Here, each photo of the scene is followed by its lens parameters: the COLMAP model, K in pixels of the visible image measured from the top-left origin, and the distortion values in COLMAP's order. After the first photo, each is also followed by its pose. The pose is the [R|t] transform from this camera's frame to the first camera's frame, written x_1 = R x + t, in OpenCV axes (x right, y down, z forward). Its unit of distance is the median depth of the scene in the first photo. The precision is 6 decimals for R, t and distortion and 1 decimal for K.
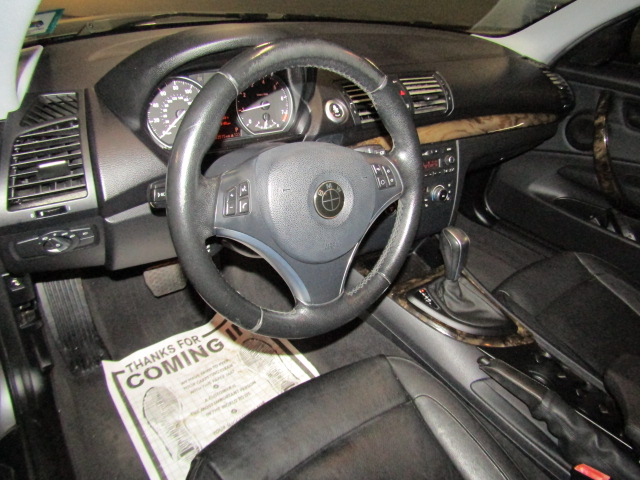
lens RADIAL K [[451.1, 0, 316.8], [0, 451.1, 243.5], [0, 0, 1]] dist [-0.024478, 0.014130]
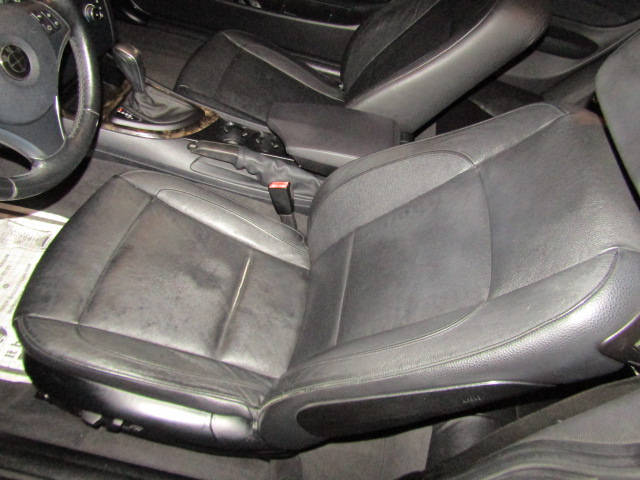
lens RADIAL K [[451.1, 0, 319.2], [0, 451.1, 244.1], [0, 0, 1]] dist [-0.024478, 0.014130]
pose [[0.730579, -0.496439, 0.468831, -0.105078], [0.247620, 0.832482, 0.495638, -0.054008], [-0.636348, -0.246011, 0.731123, -0.245867]]
